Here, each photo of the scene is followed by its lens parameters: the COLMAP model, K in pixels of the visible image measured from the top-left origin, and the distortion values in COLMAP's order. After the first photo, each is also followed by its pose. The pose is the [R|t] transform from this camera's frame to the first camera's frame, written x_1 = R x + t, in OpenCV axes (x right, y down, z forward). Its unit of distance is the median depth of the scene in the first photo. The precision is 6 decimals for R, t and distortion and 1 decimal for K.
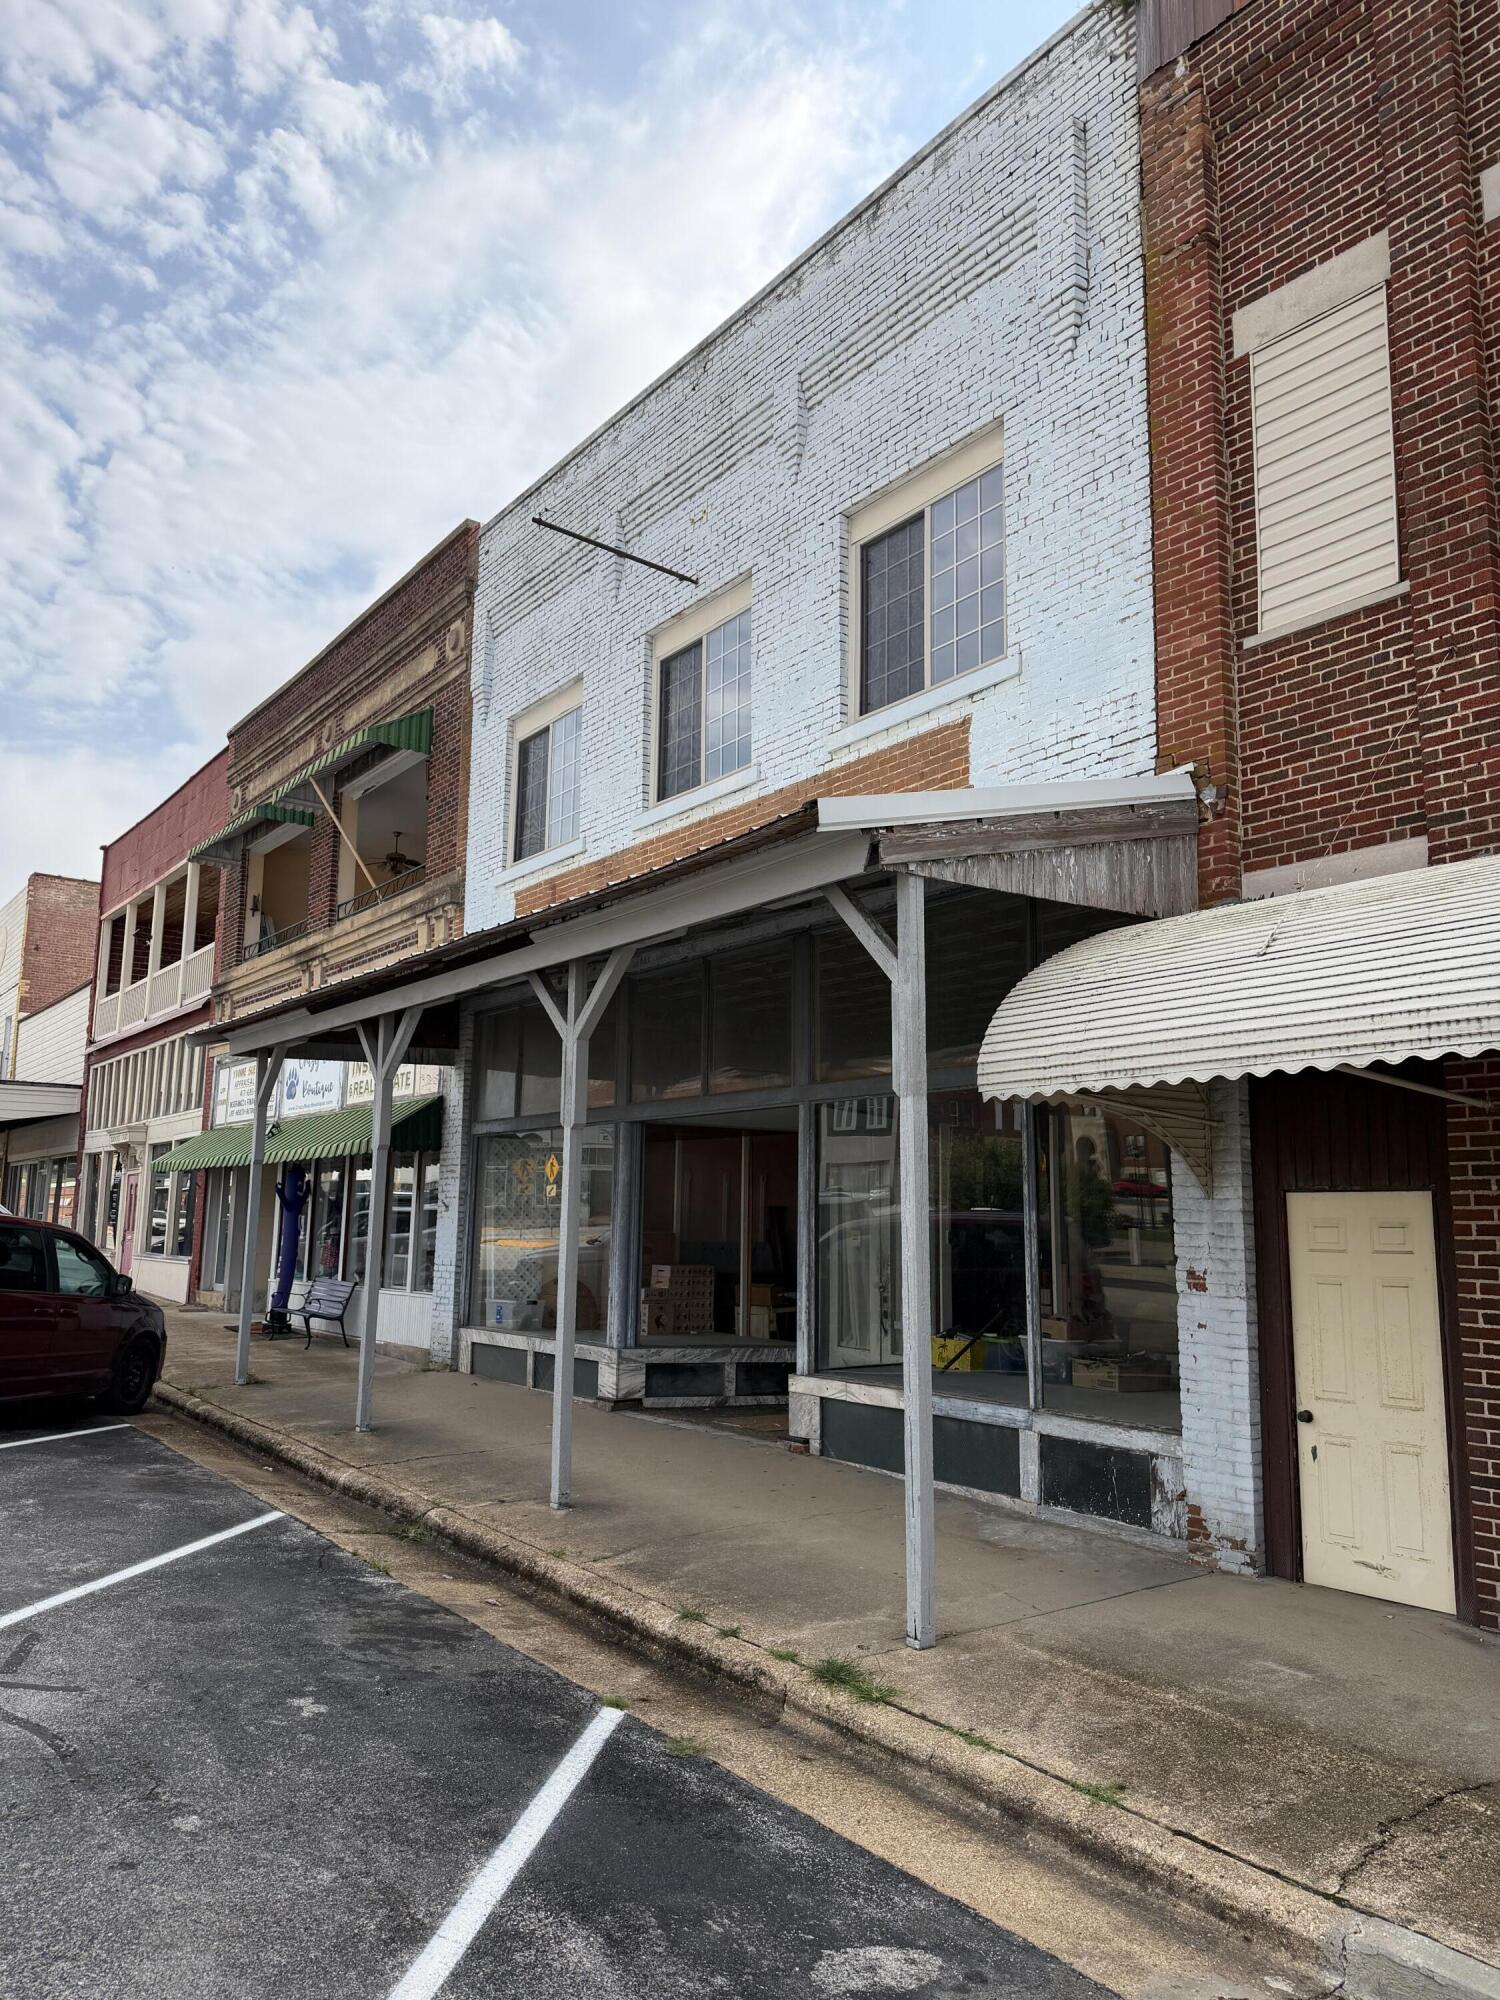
lens RADIAL K [[1382.1, 0, 746.4], [0, 1382.1, 1002.6], [0, 0, 1]] dist [0.160237, -0.348166]
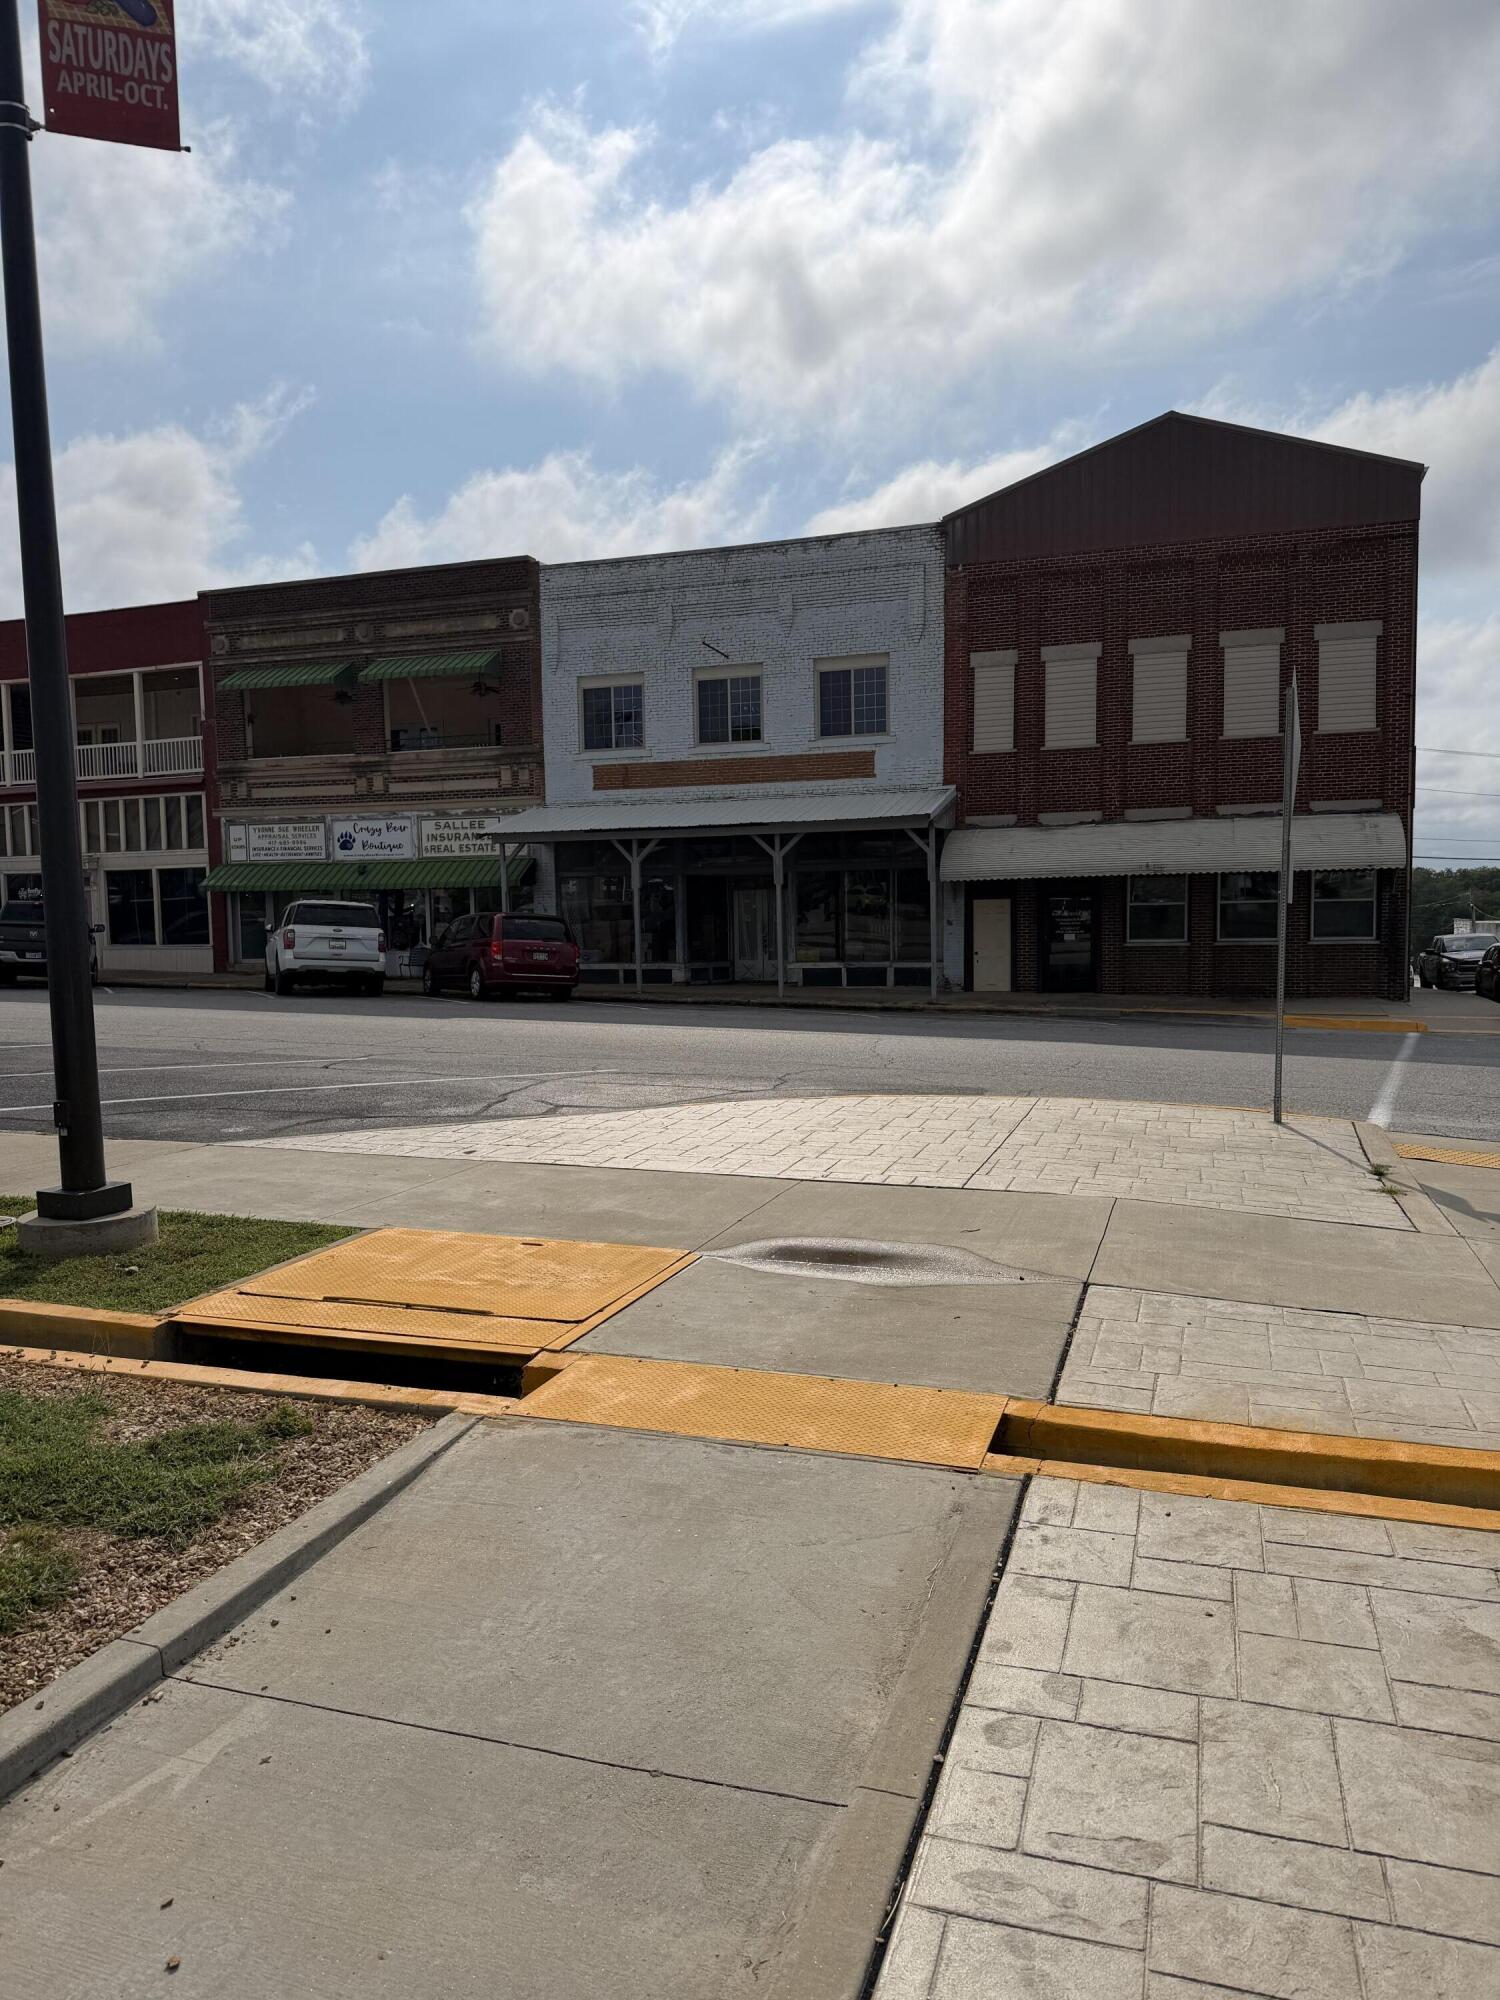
lens RADIAL K [[1382.1, 0, 746.4], [0, 1382.1, 1002.6], [0, 0, 1]] dist [0.160237, -0.348166]
pose [[0.826156, -0.067007, 0.559442, -1.960893], [-0.060521, 0.976606, 0.206346, -0.293313], [-0.560181, -0.204332, 0.802774, -1.543382]]
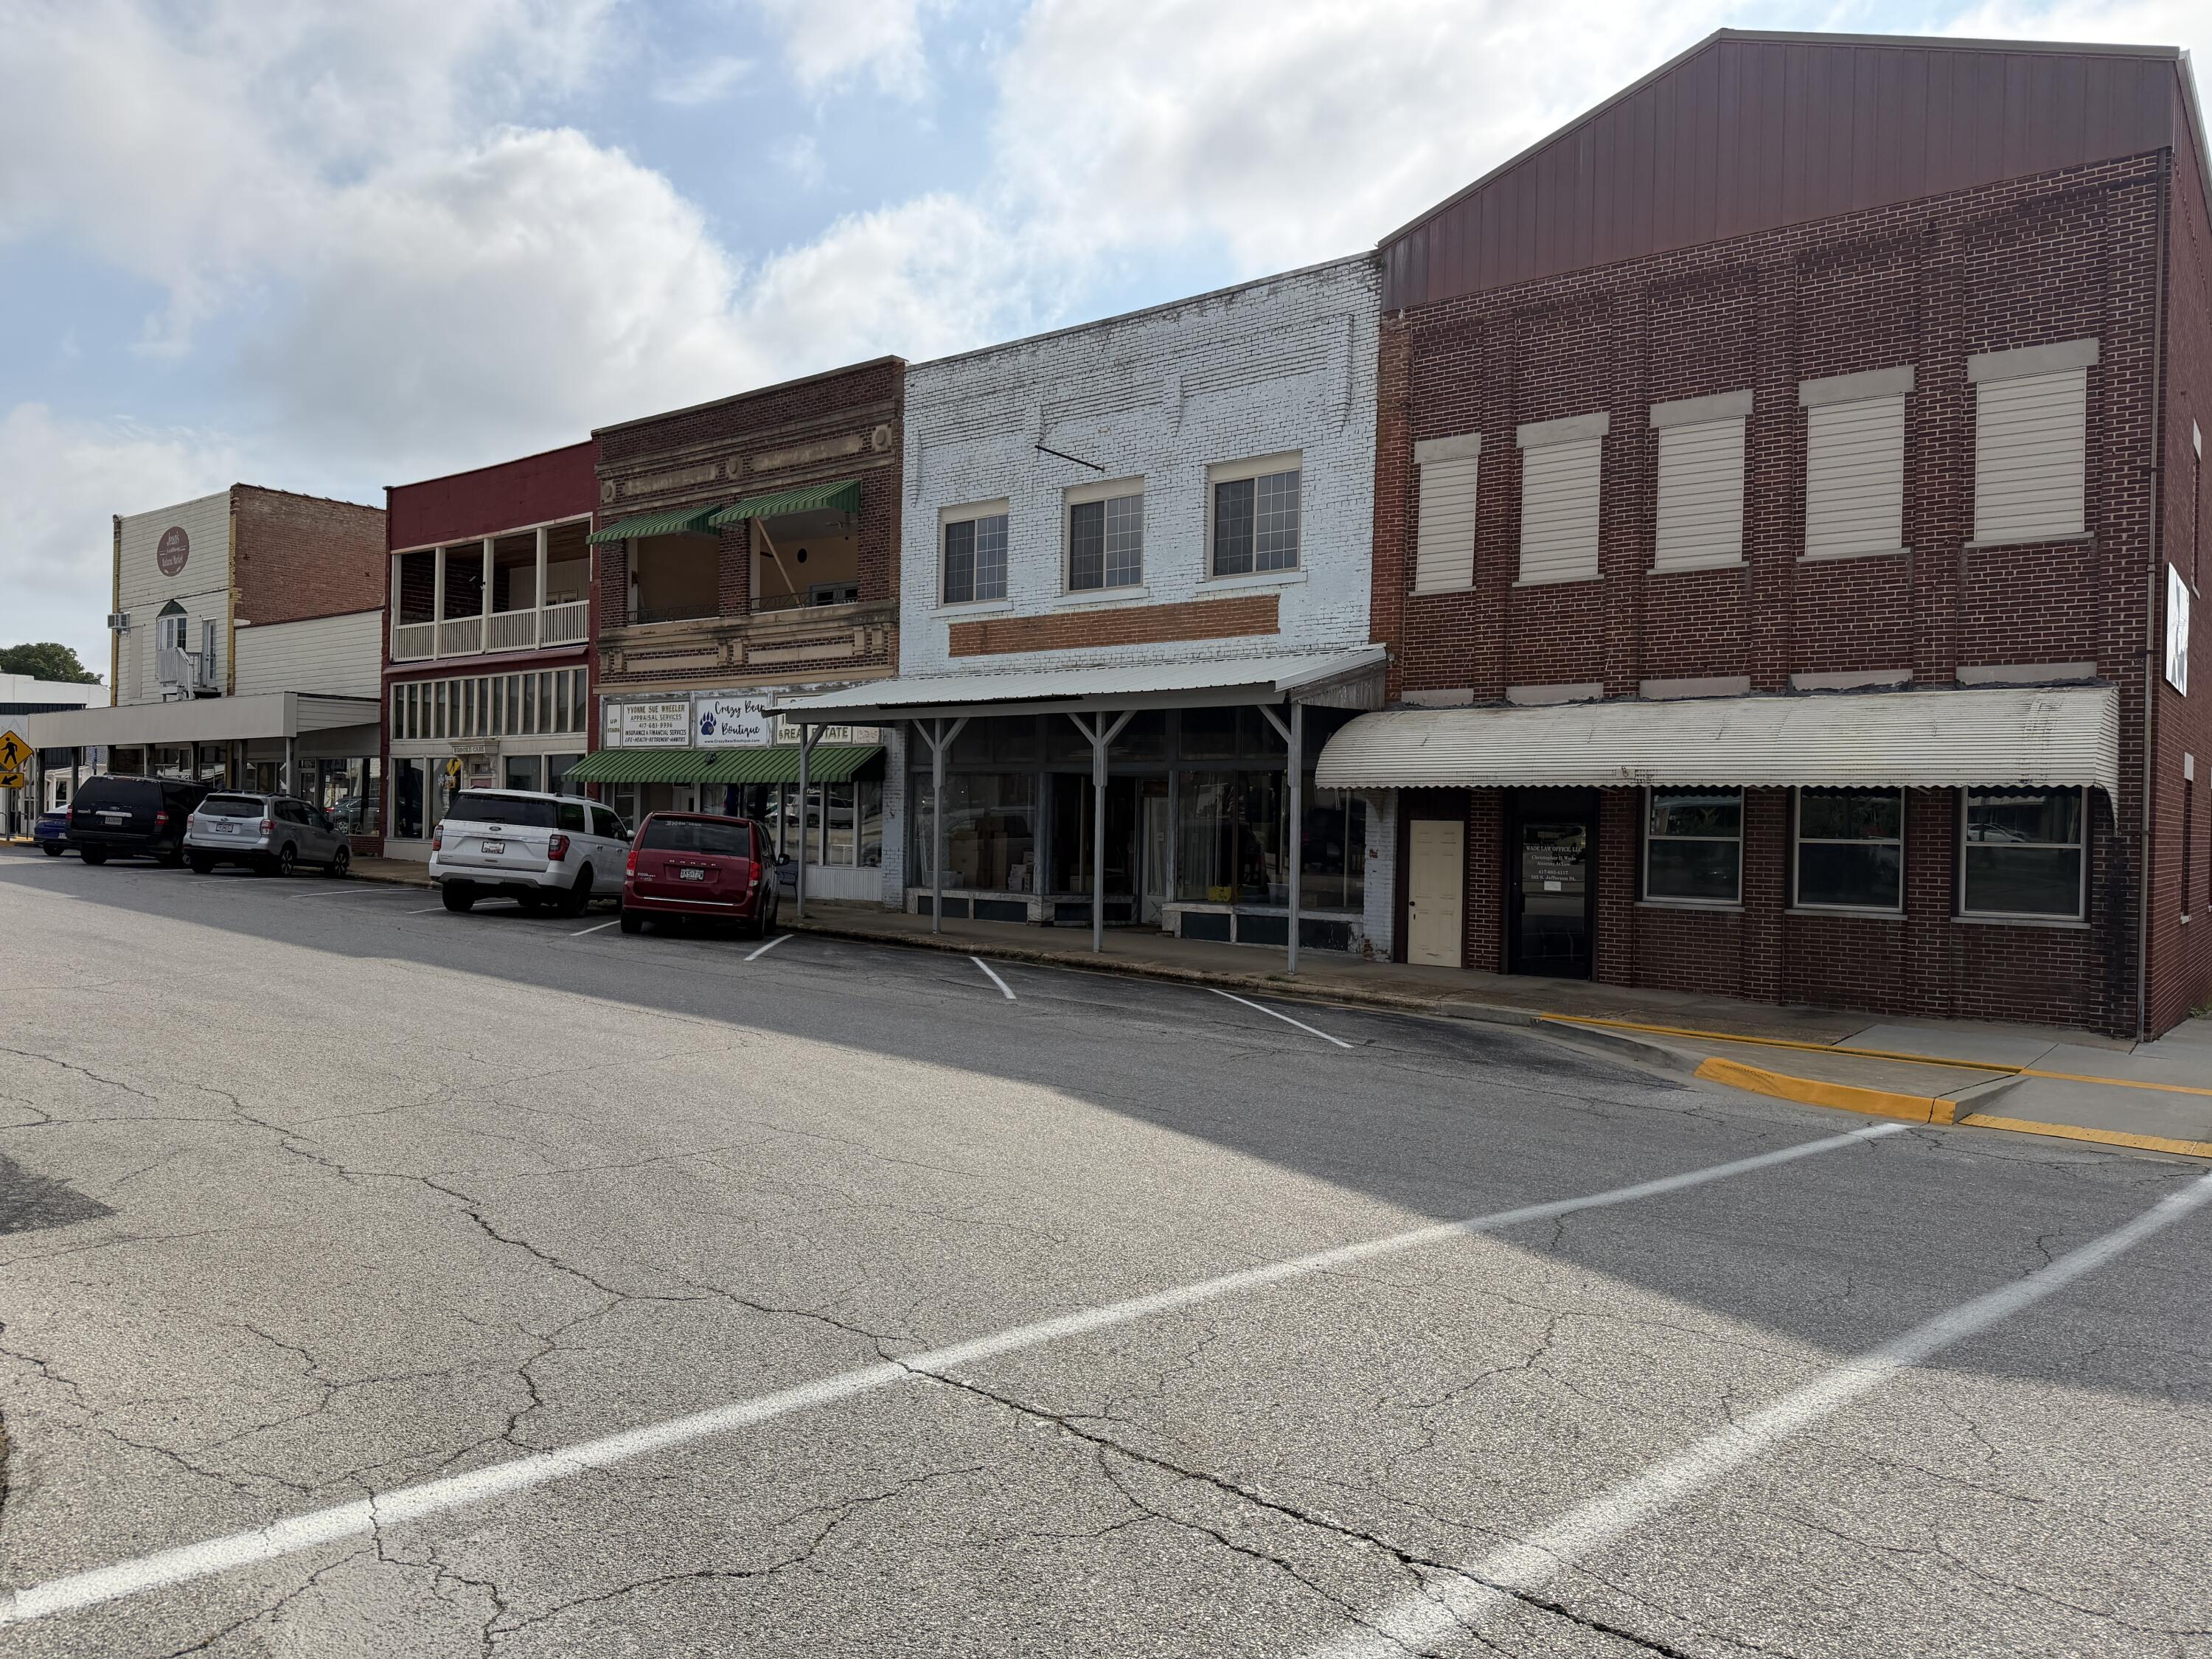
lens RADIAL K [[1527.1, 0, 1106.0], [0, 1527.1, 829.5], [0, 0, 1]] dist [0.113780, -0.161300]
pose [[0.968516, 0.005216, 0.248896, -0.702719], [-0.046272, 0.986131, 0.159388, -0.221696], [-0.244612, -0.165886, 0.955325, -1.273950]]
